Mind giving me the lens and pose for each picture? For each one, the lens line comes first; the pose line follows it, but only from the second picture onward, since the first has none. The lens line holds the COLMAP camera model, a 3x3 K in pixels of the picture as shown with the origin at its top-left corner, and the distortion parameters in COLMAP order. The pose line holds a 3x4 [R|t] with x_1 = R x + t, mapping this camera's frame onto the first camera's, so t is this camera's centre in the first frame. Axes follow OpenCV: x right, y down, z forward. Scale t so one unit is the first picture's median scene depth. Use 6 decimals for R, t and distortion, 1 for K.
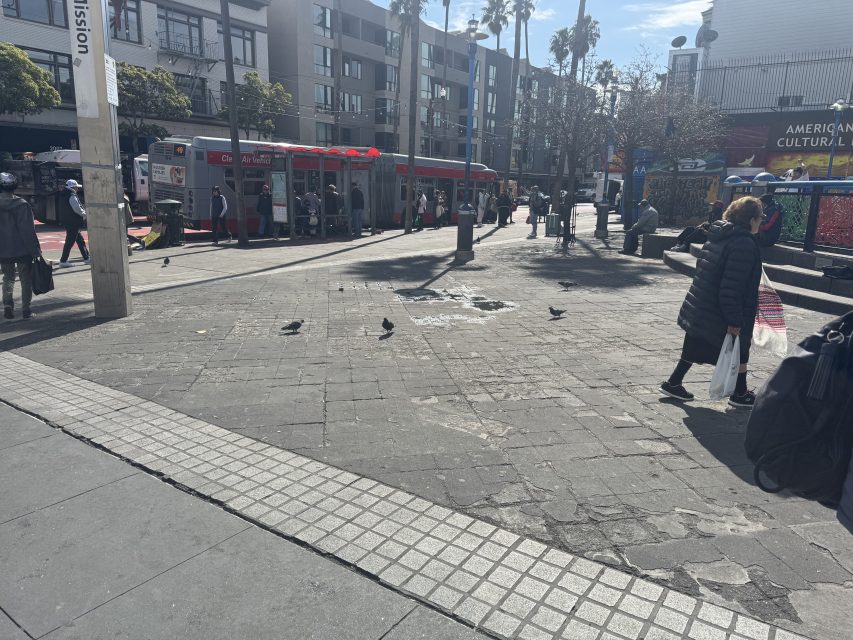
lens RADIAL K [[612.0, 0, 426.5], [0, 612.0, 320.0], [0, 0, 1]] dist [0.012723, -0.003585]
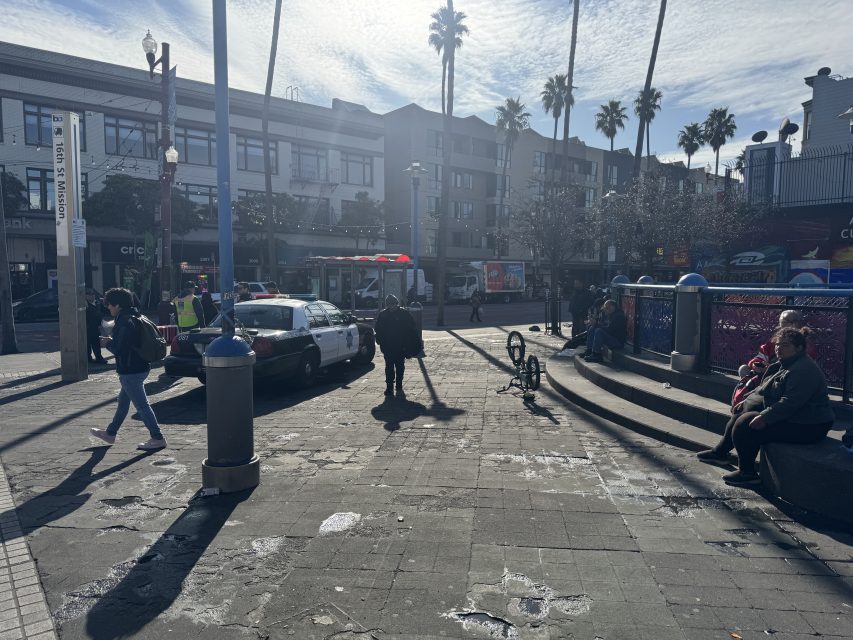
lens RADIAL K [[604.0, 0, 420.5], [0, 604.0, 323.1], [0, 0, 1]] dist [0.086431, -0.112796]
pose [[0.961765, 0.001766, -0.273872, 0.139845], [-0.041296, 0.989482, -0.138638, 0.005309], [0.270746, 0.144647, 0.951721, -0.044448]]
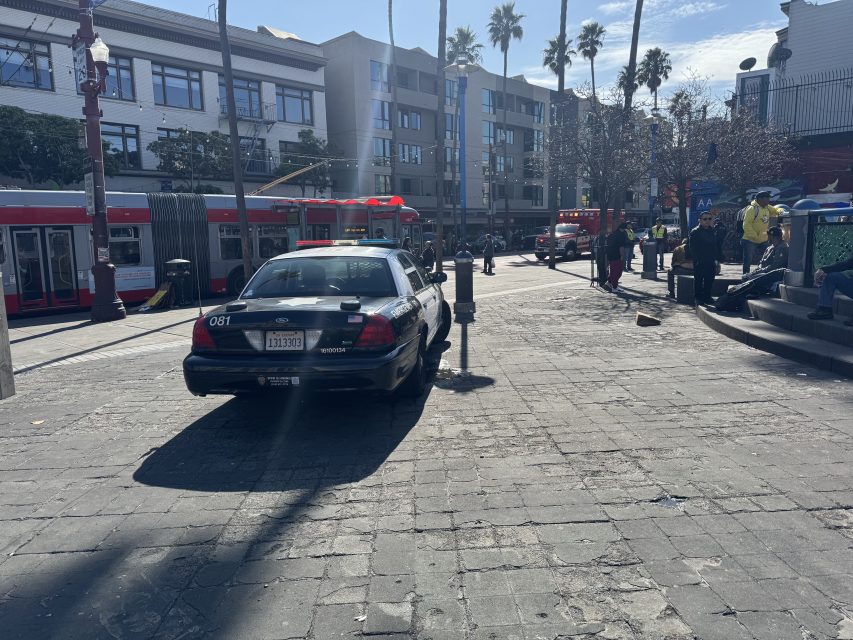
lens RADIAL K [[604.0, 0, 420.5], [0, 604.0, 323.1], [0, 0, 1]] dist [0.086431, -0.112796]
pose [[0.988800, -0.025032, -0.147136, 0.045725], [0.015243, 0.997617, -0.067287, -0.008725], [0.148469, 0.064290, 0.986825, 0.038976]]
